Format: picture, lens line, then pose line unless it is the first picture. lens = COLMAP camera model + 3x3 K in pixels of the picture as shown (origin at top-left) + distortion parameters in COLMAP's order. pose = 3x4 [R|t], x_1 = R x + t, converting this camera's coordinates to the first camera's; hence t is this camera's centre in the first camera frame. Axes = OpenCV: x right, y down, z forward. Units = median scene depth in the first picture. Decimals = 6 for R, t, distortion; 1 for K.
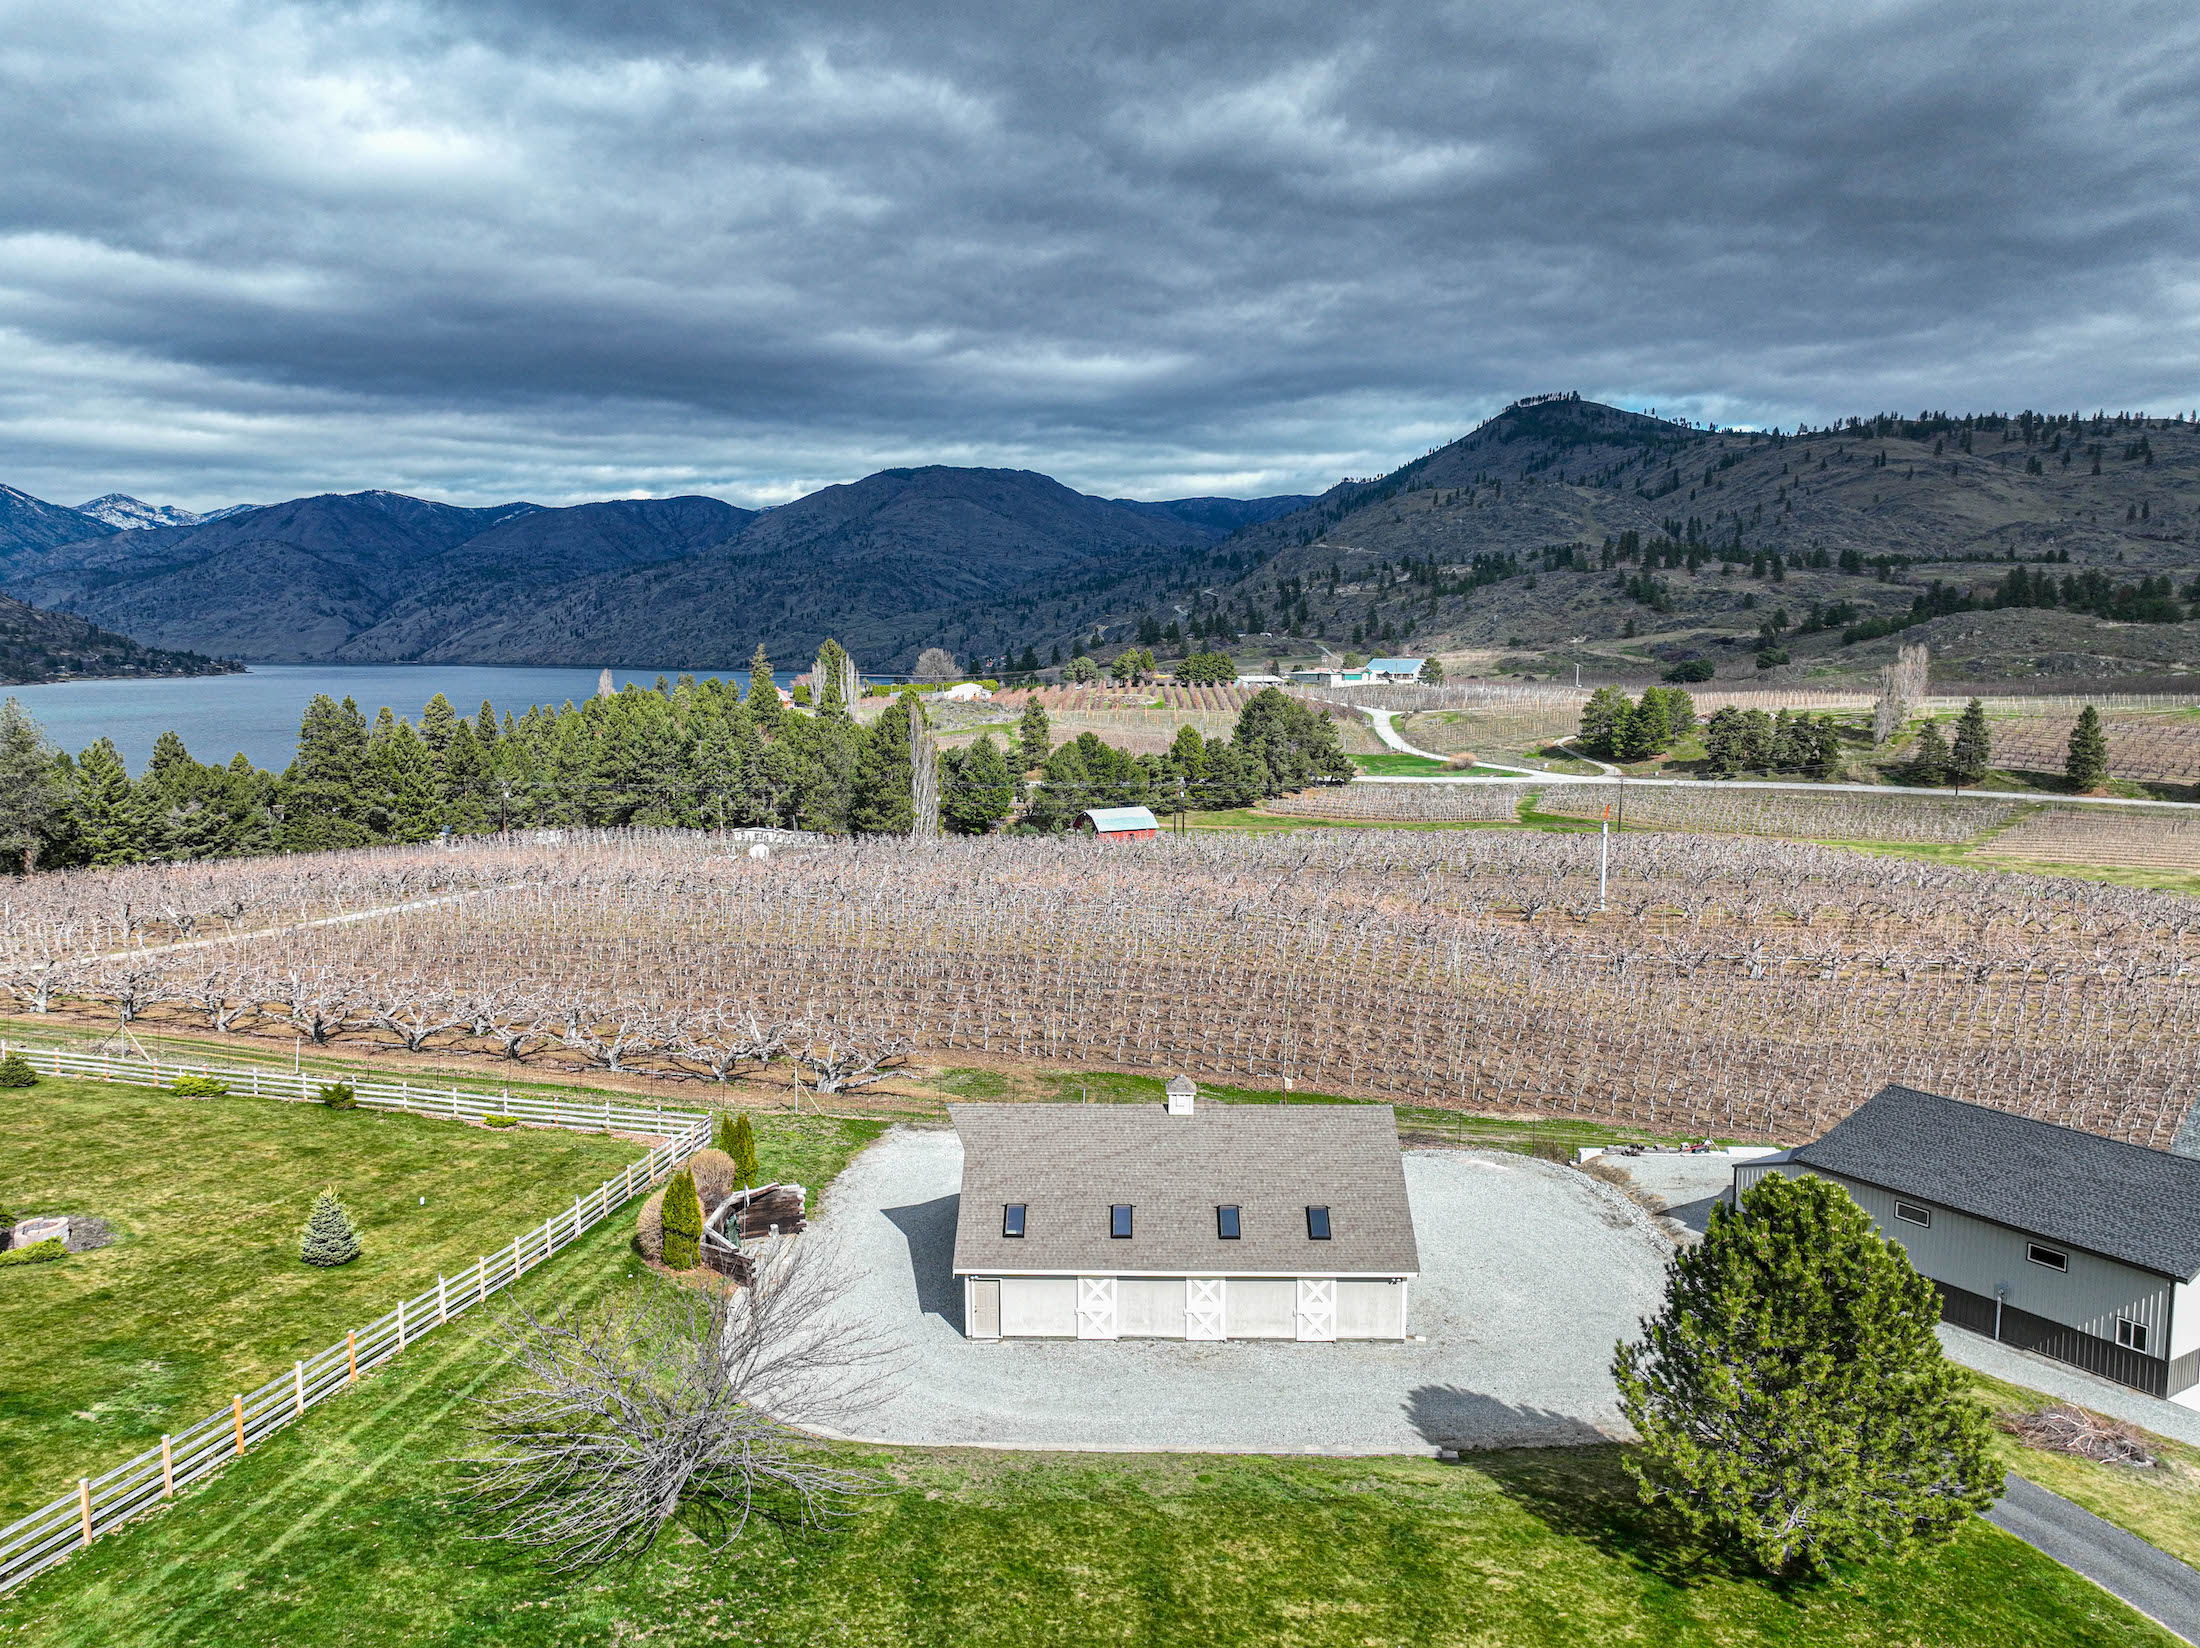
lens RADIAL K [[1563.9, 0, 1106.2], [0, 1563.9, 833.2], [0, 0, 1]] dist [0.006568, 0.004893]
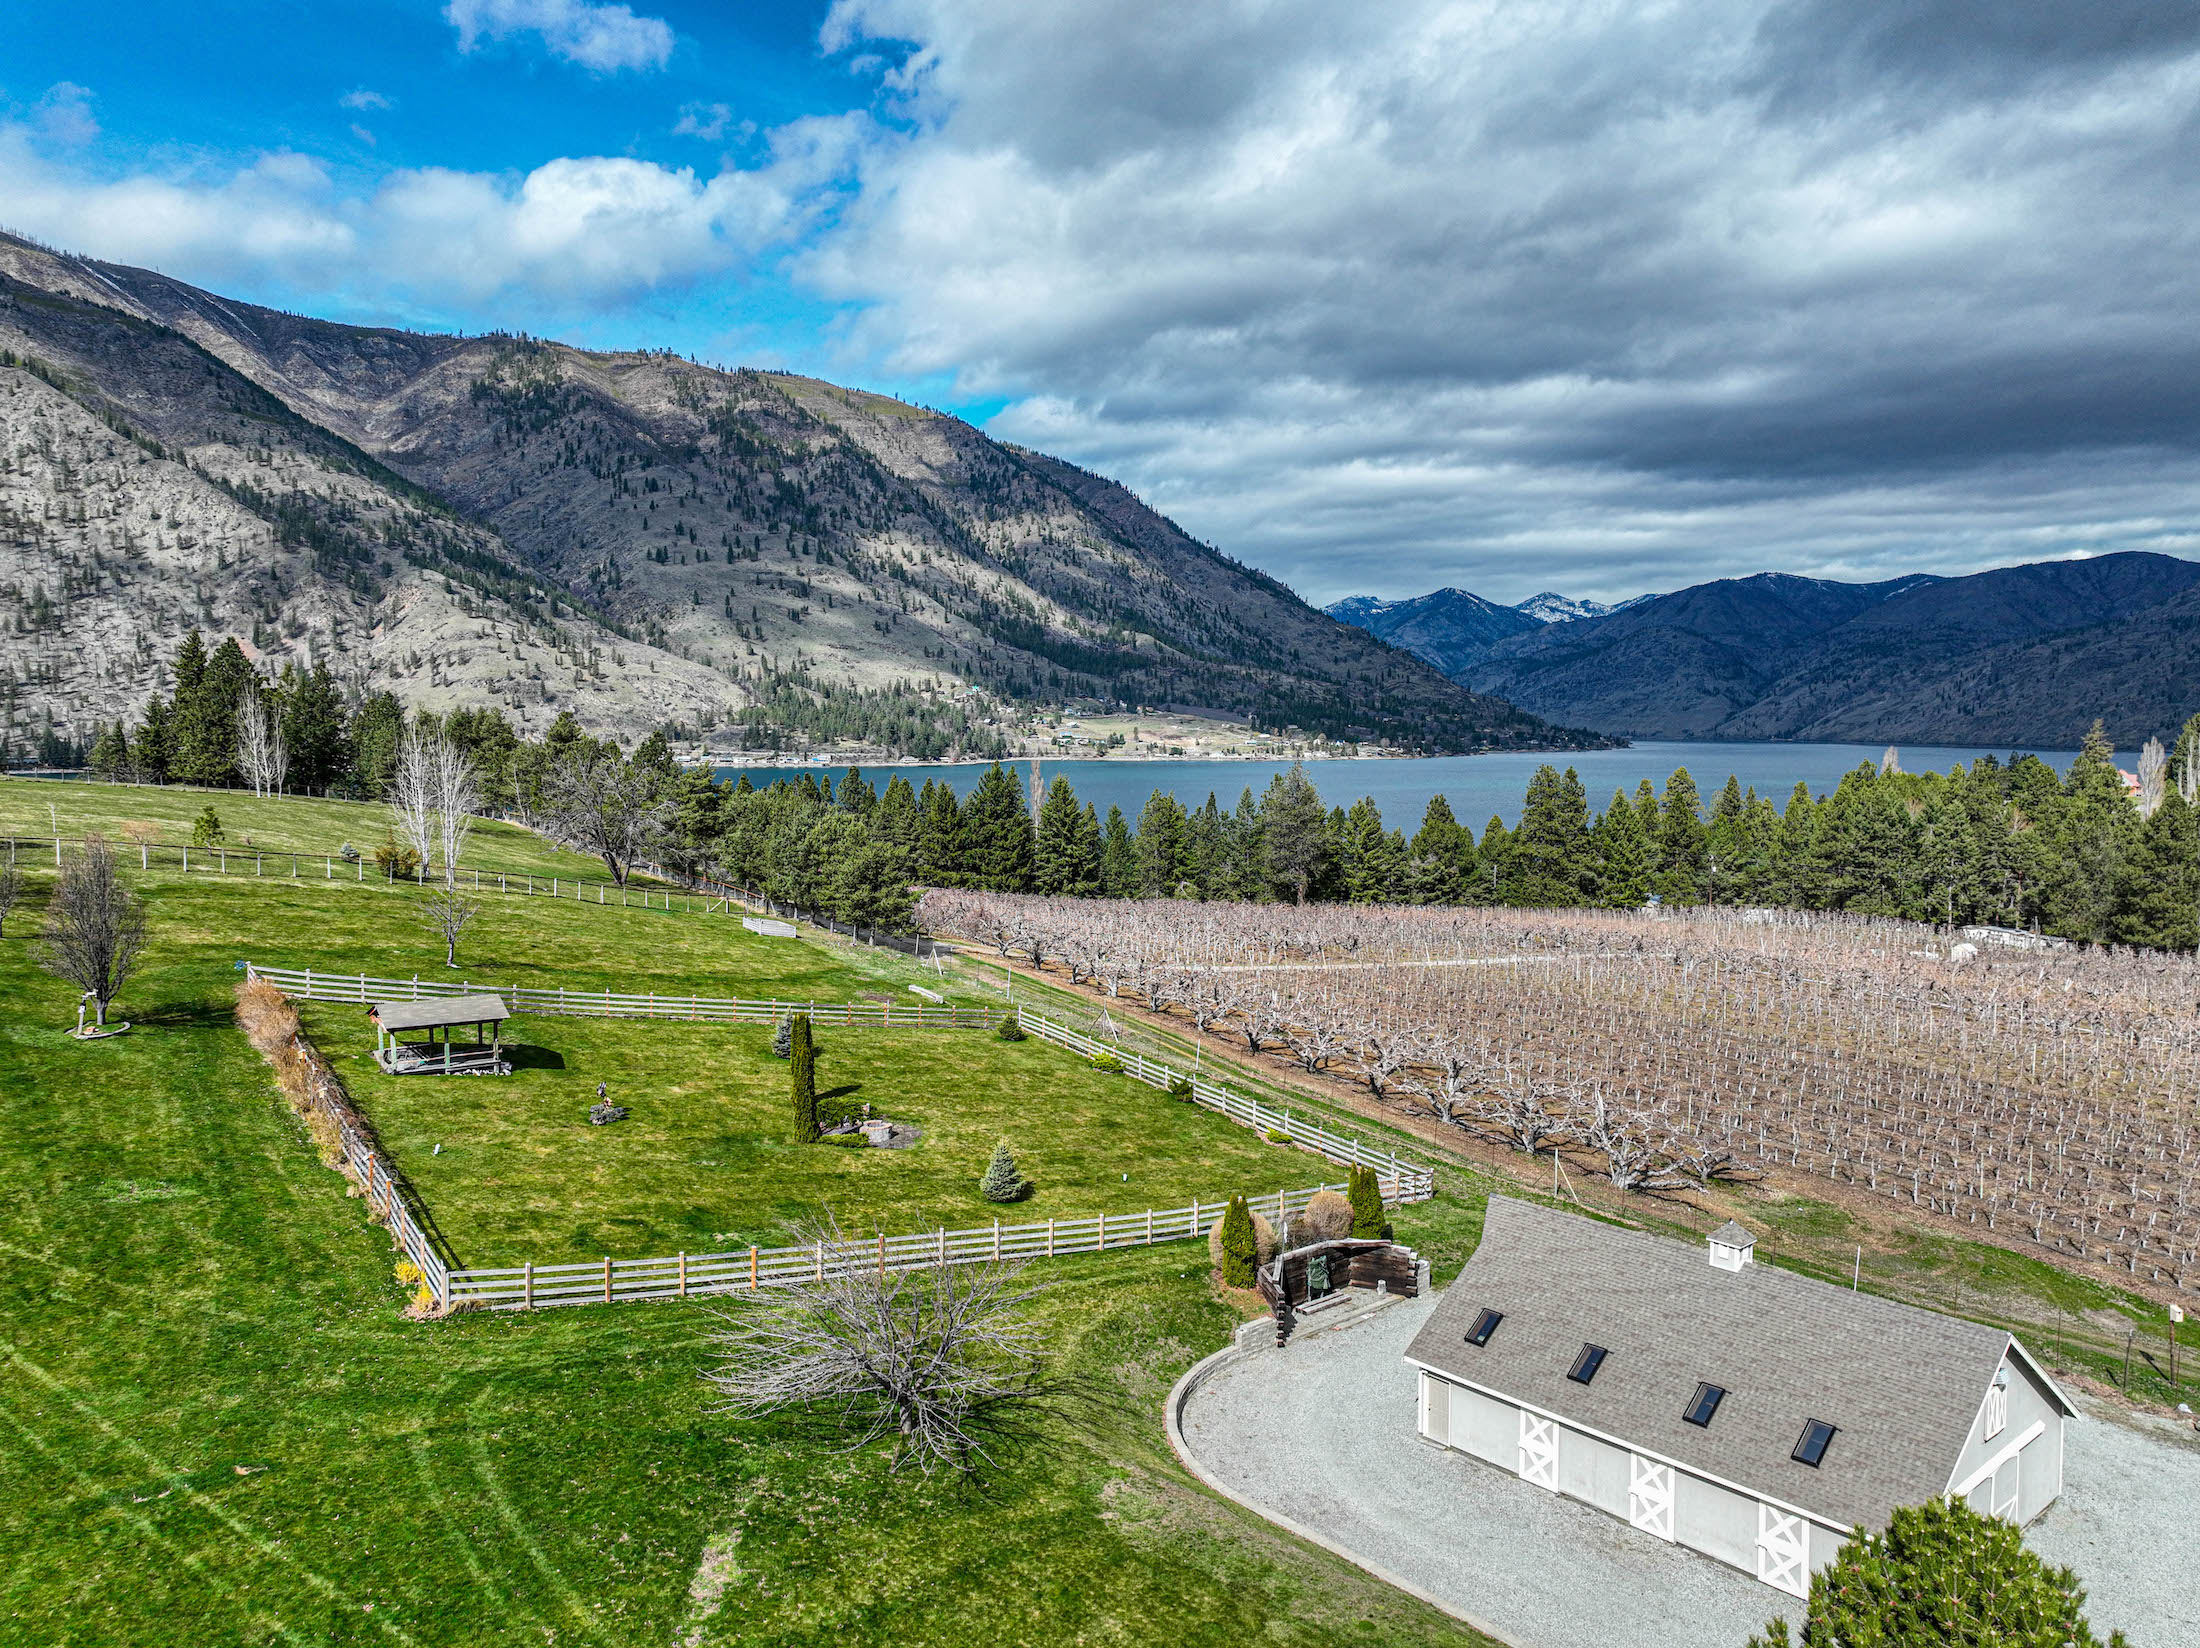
lens RADIAL K [[1563.9, 0, 1106.2], [0, 1563.9, 833.2], [0, 0, 1]] dist [0.006568, 0.004893]
pose [[0.665578, 0.052866, -0.744453, 0.096870], [-0.089735, 0.995920, -0.009504, -0.002819], [0.740914, 0.073129, 0.667607, 0.041207]]
